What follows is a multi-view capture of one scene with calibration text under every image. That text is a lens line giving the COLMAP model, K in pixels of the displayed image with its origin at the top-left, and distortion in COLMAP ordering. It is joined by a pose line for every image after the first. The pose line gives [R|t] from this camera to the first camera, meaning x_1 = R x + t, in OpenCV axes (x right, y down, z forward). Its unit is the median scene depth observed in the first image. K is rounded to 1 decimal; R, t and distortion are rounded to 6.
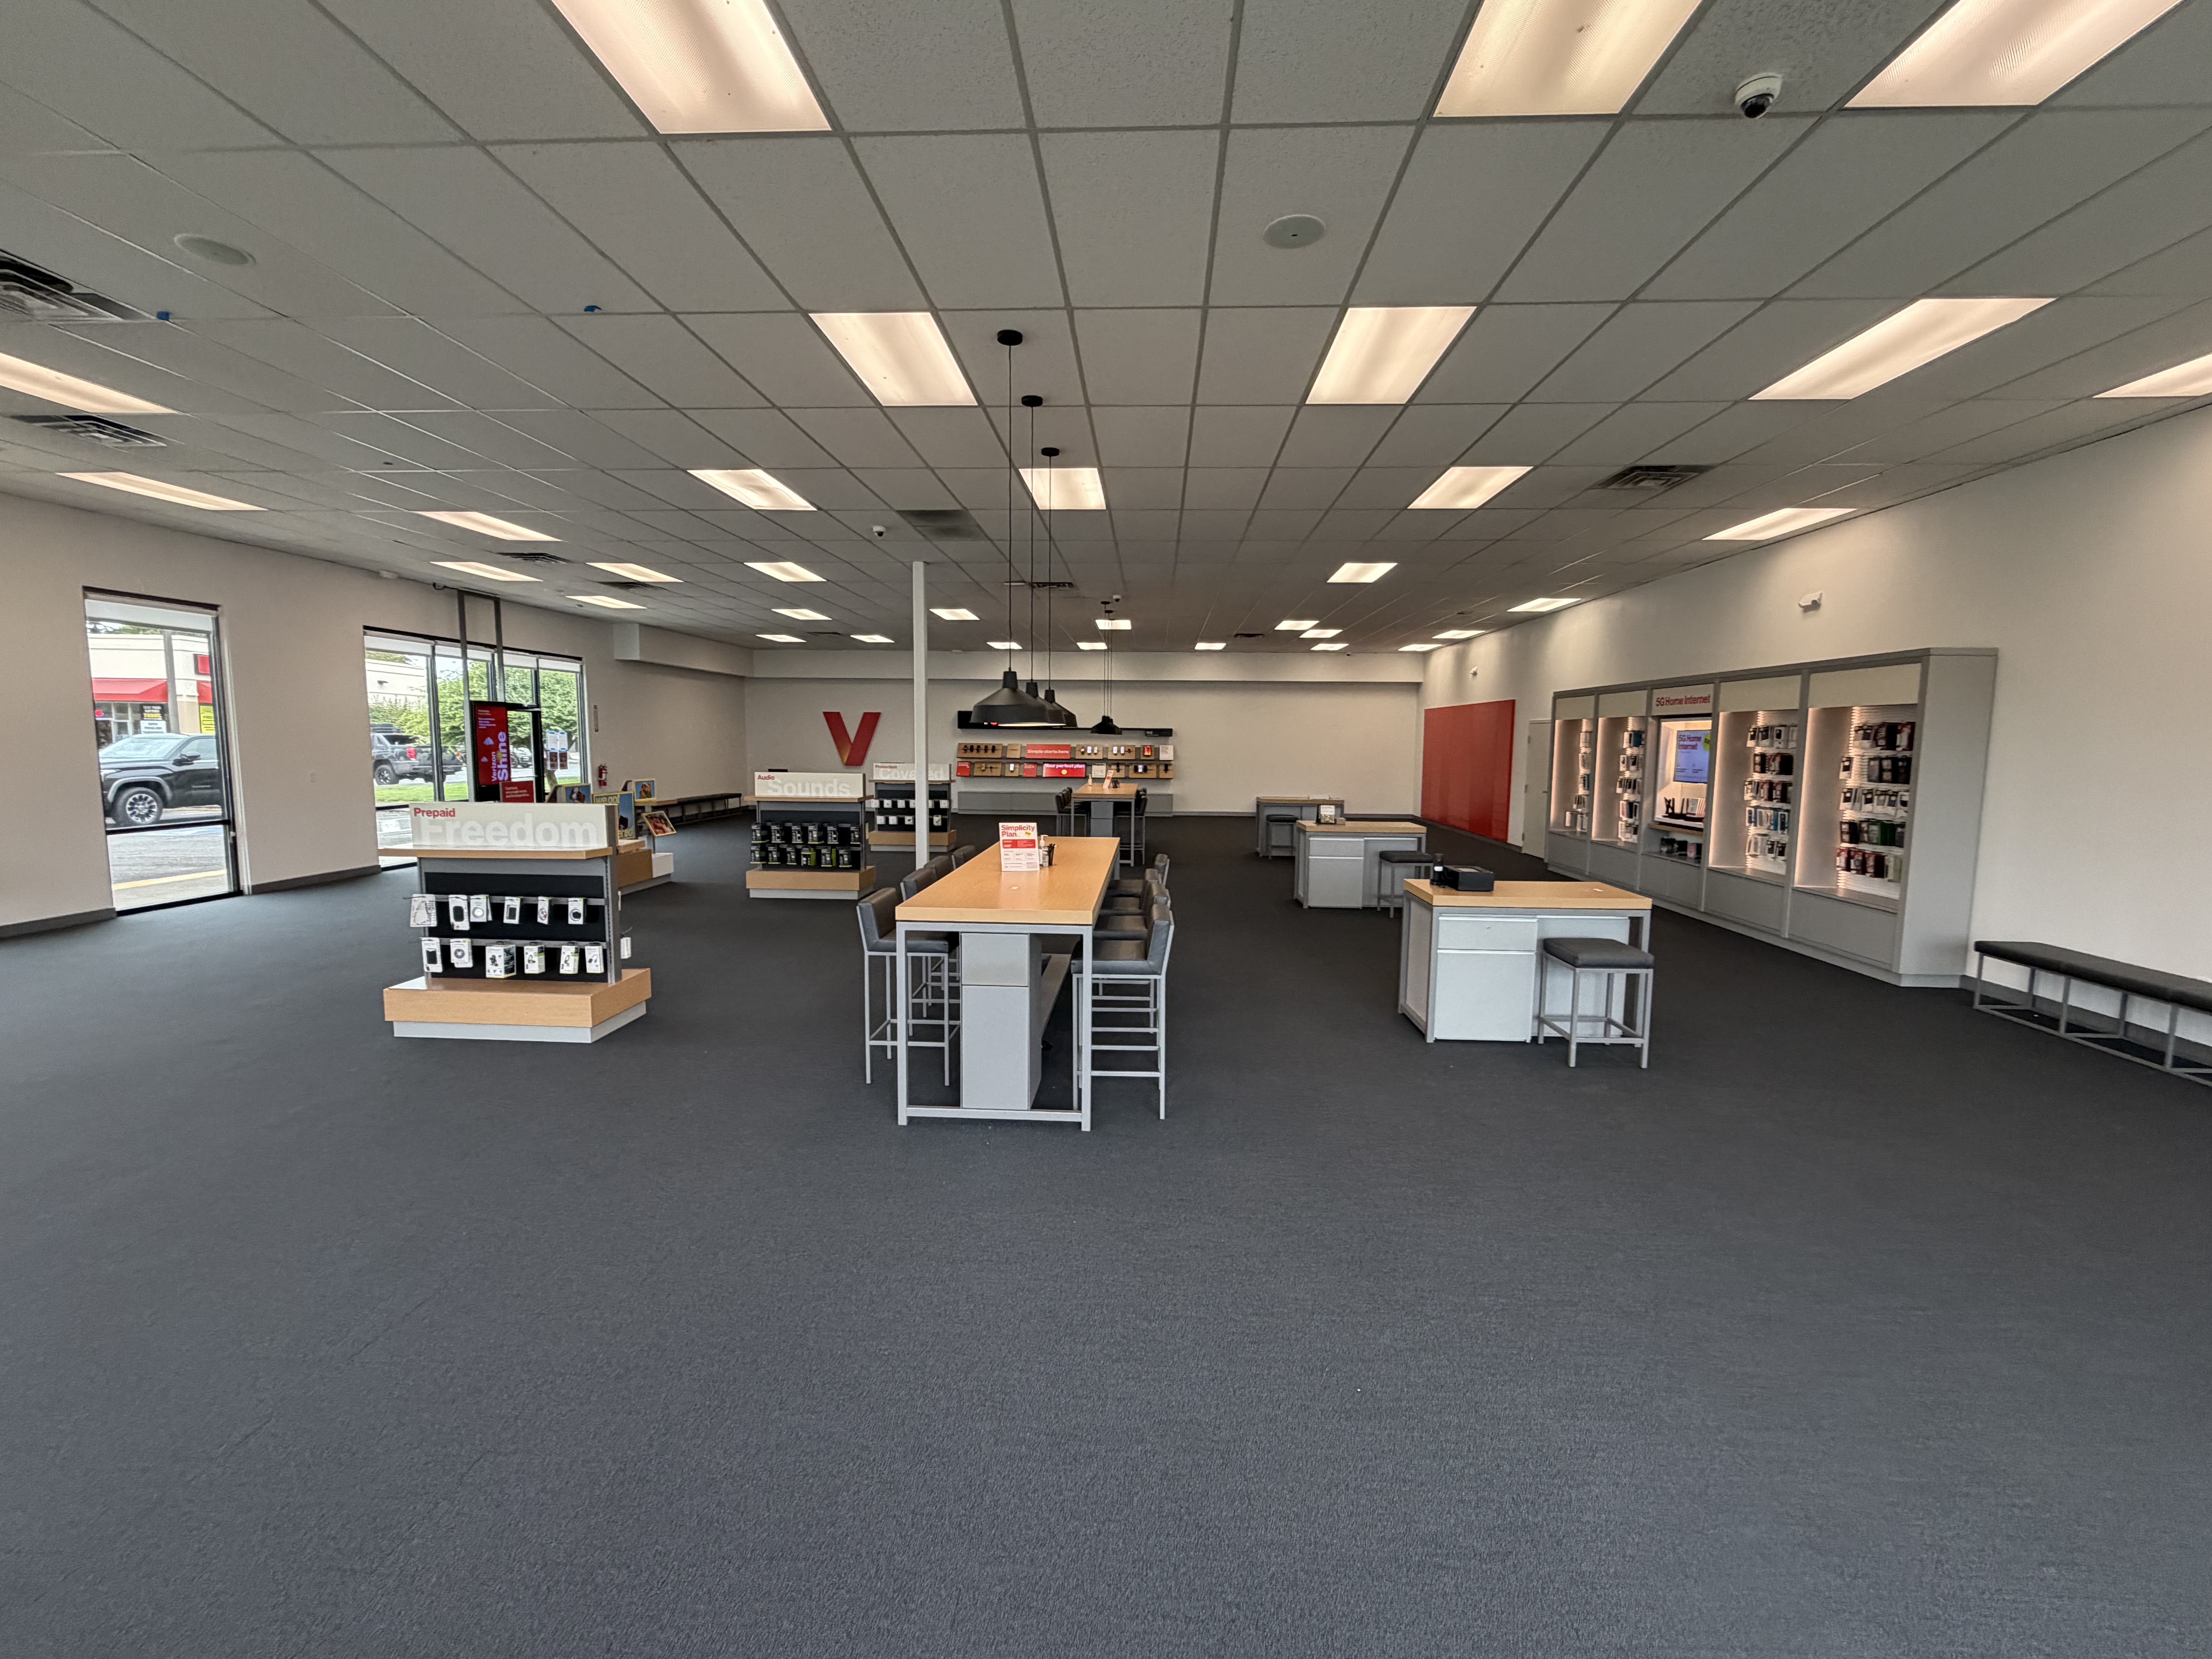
lens RADIAL K [[925.4, 0, 1109.7], [0, 925.4, 830.7], [0, 0, 1]] dist [-0.001190, -0.001277]
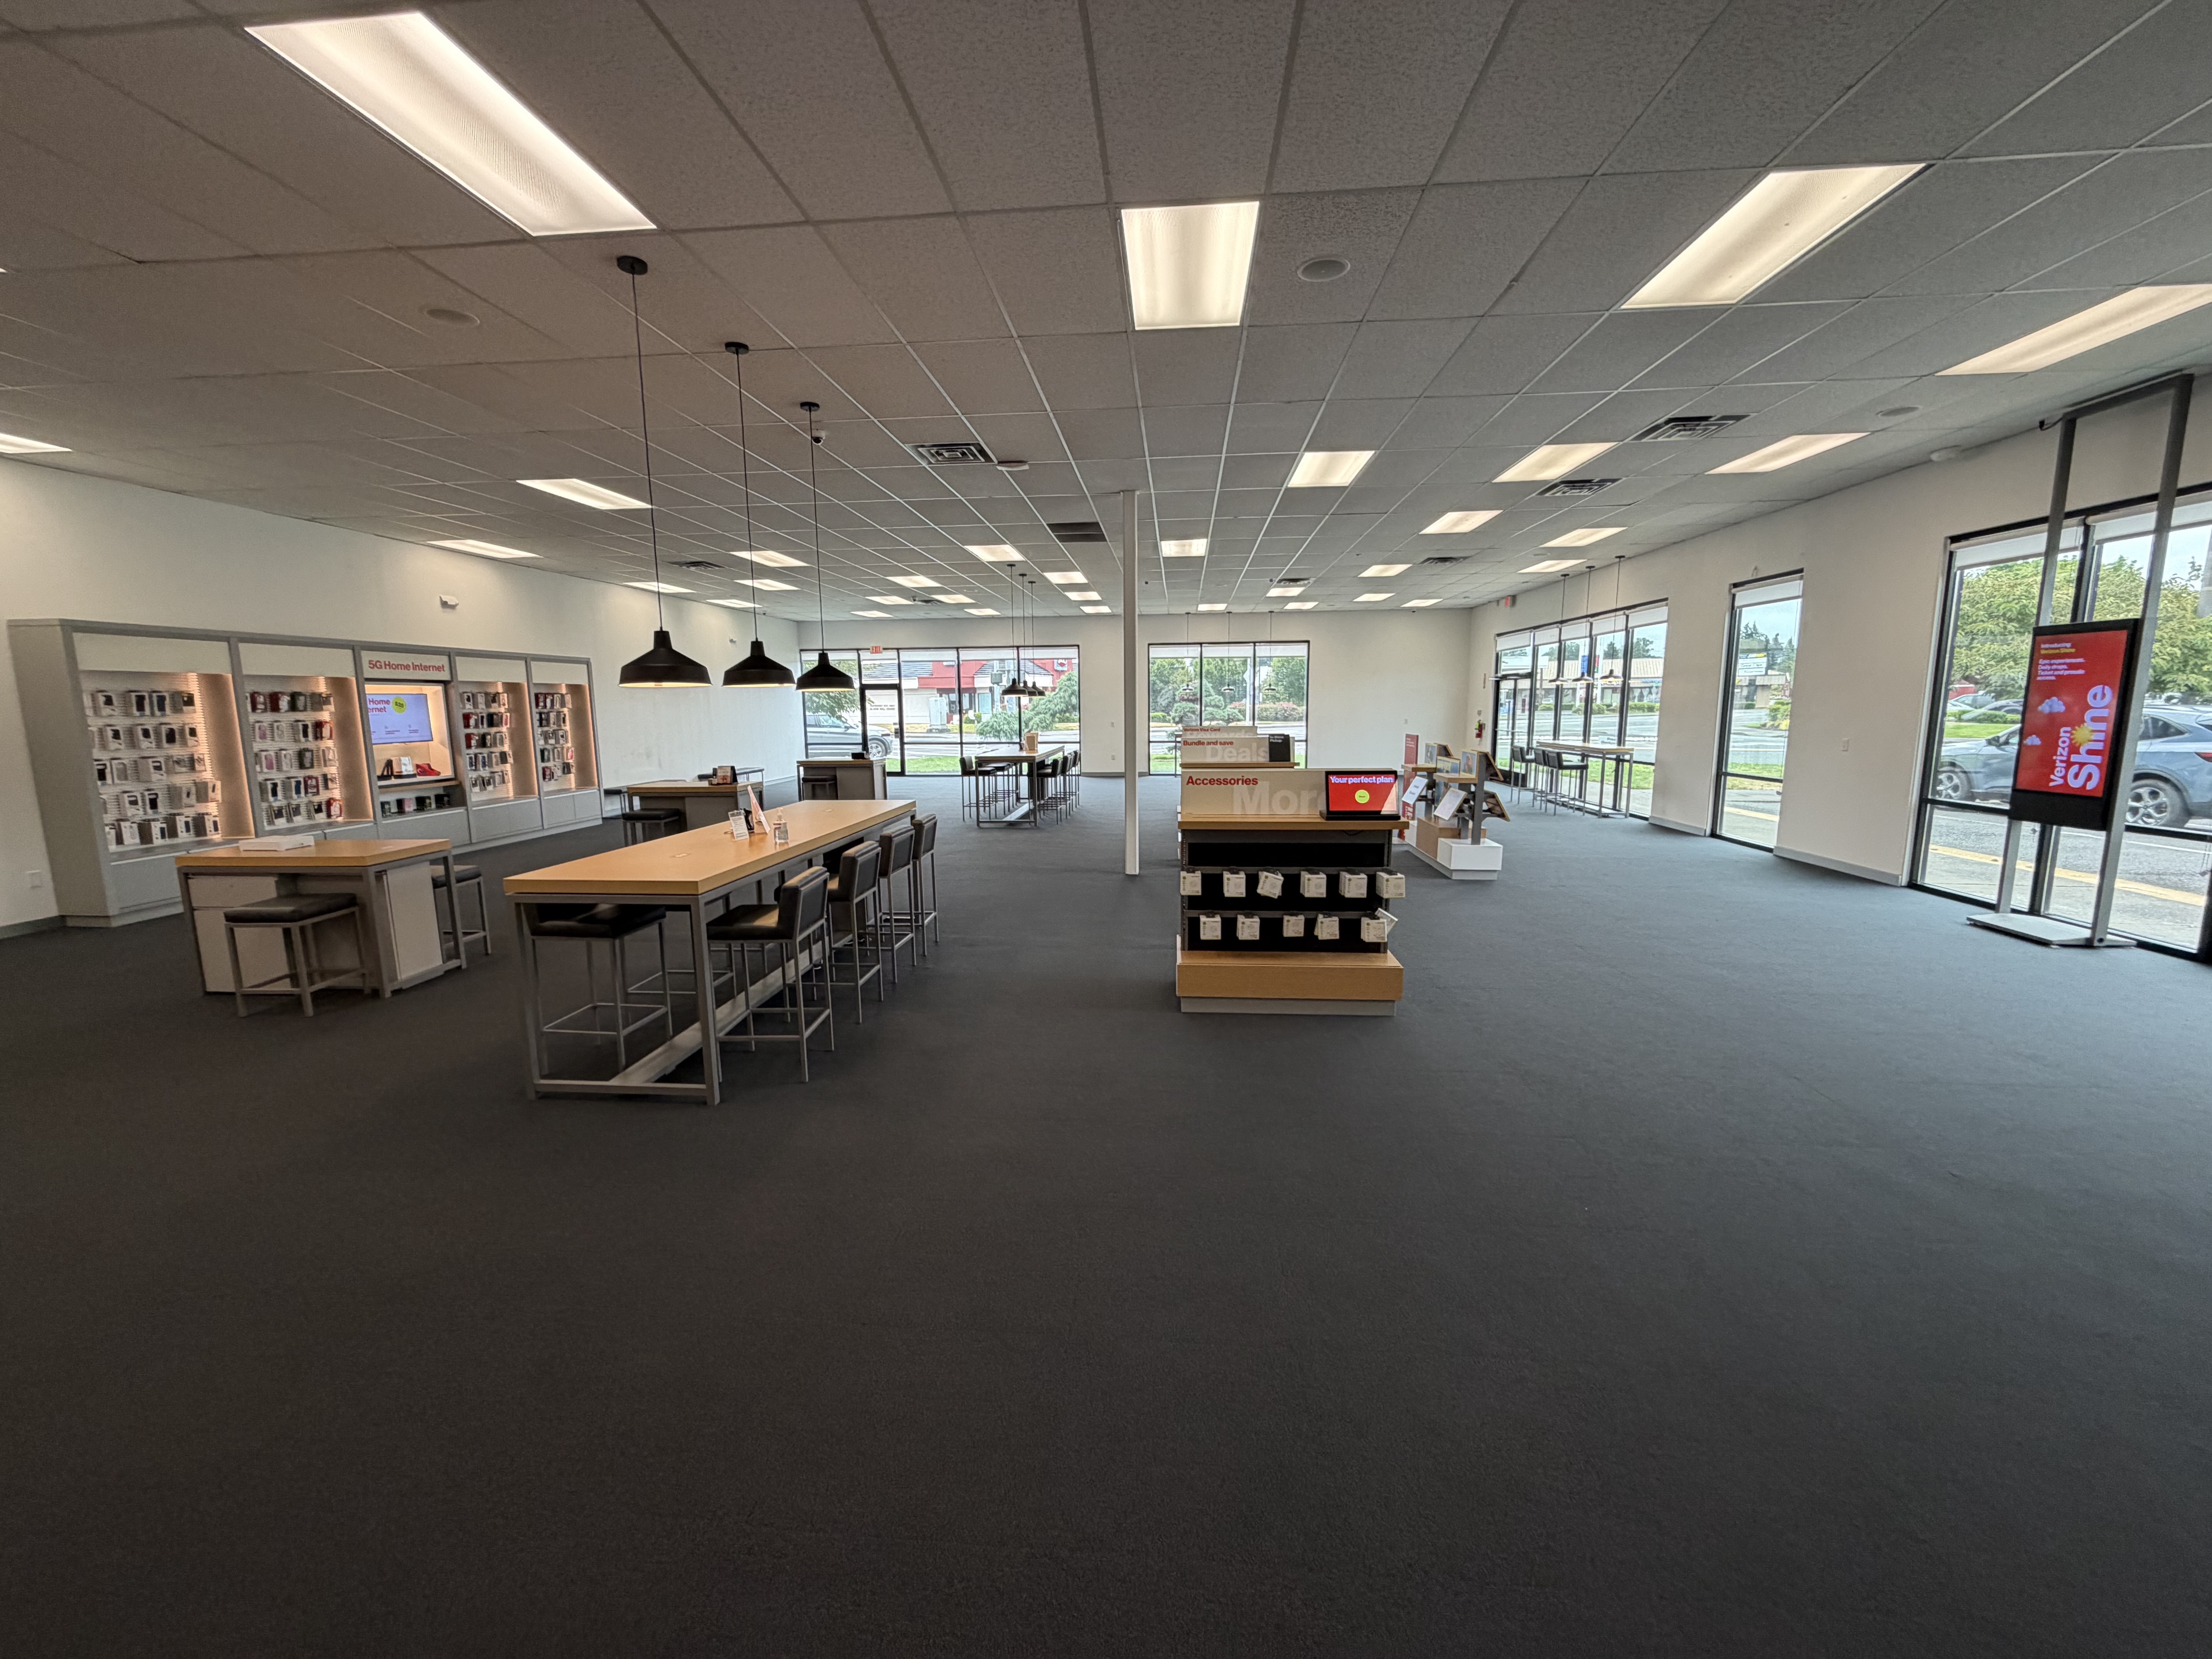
lens RADIAL K [[925.4, 0, 1095.3], [0, 925.4, 830.9], [0, 0, 1]] dist [-0.001190, -0.001277]
pose [[-0.998602, -0.006910, 0.052411, -0.222123], [0.005470, 0.972593, 0.232450, -0.189070], [-0.052580, 0.232411, -0.971195, 1.933786]]
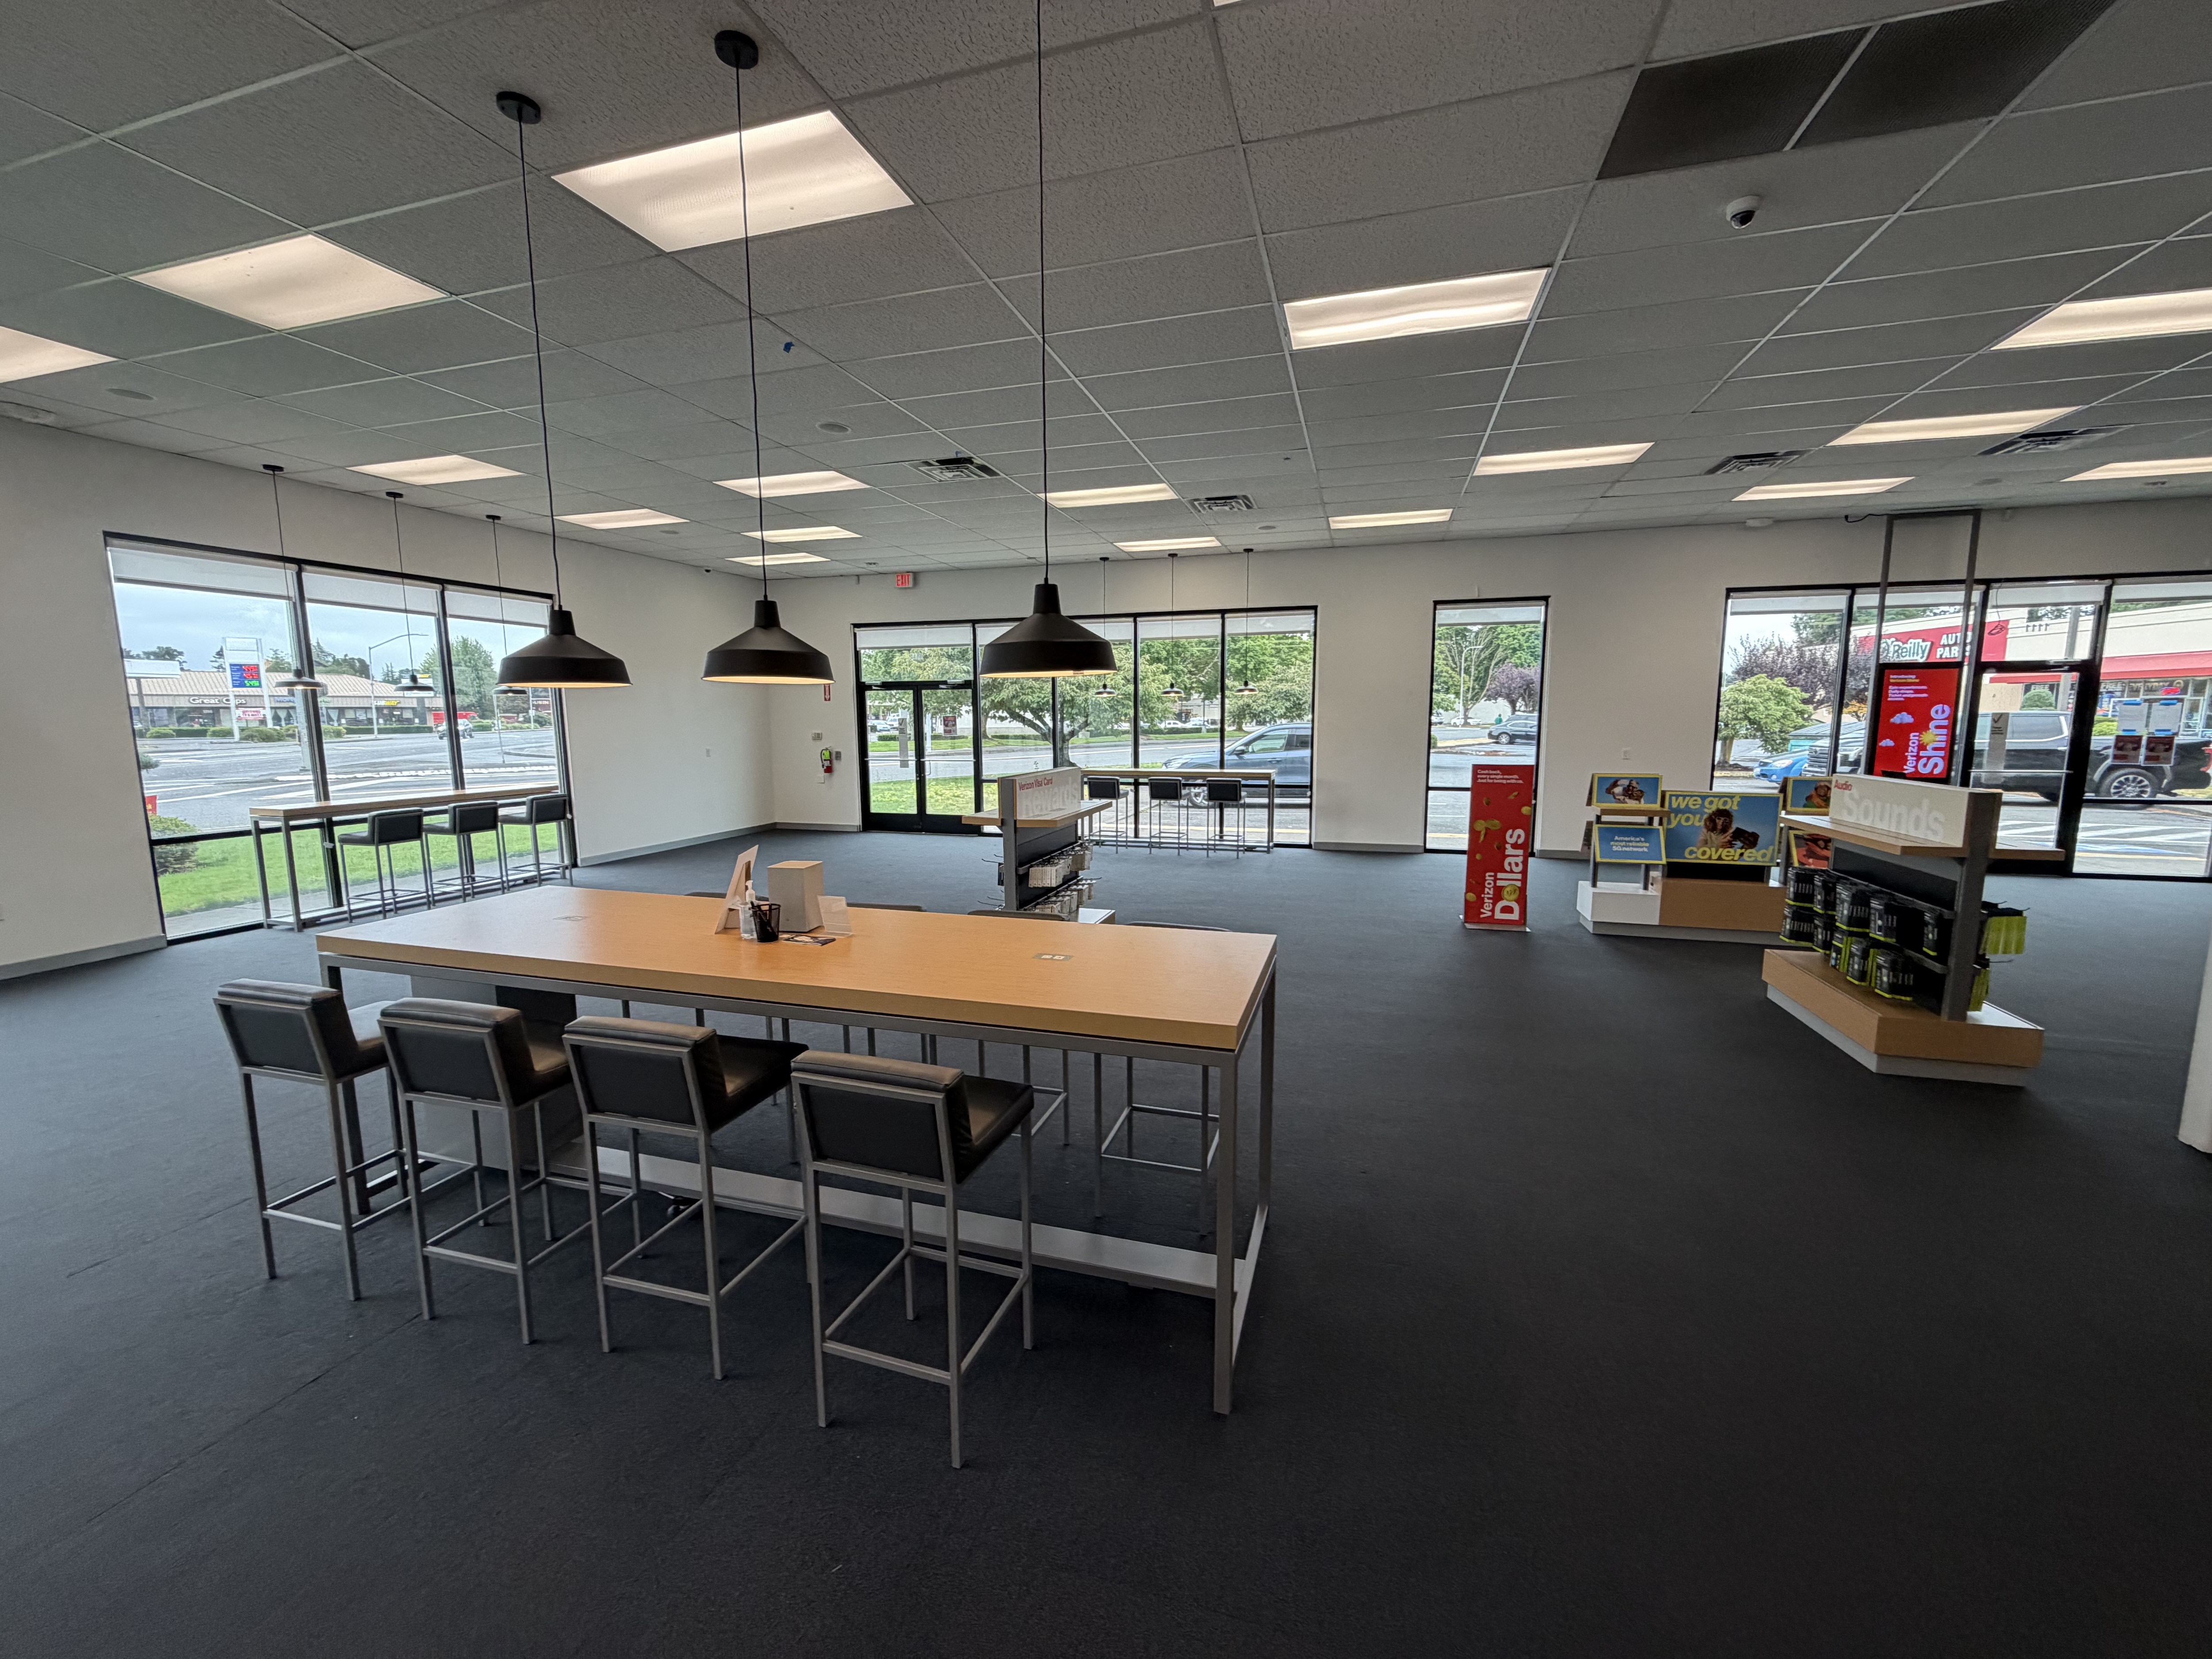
lens RADIAL K [[876.5, 0, 1107.4], [0, 876.5, 830.3], [0, 0, 1]] dist [-0.002261, 0.000399]
pose [[-0.249755, 0.118038, -0.961088, 0.201243], [-0.091498, 0.985224, 0.144780, -0.065132], [0.963976, 0.124097, -0.235265, 0.715302]]
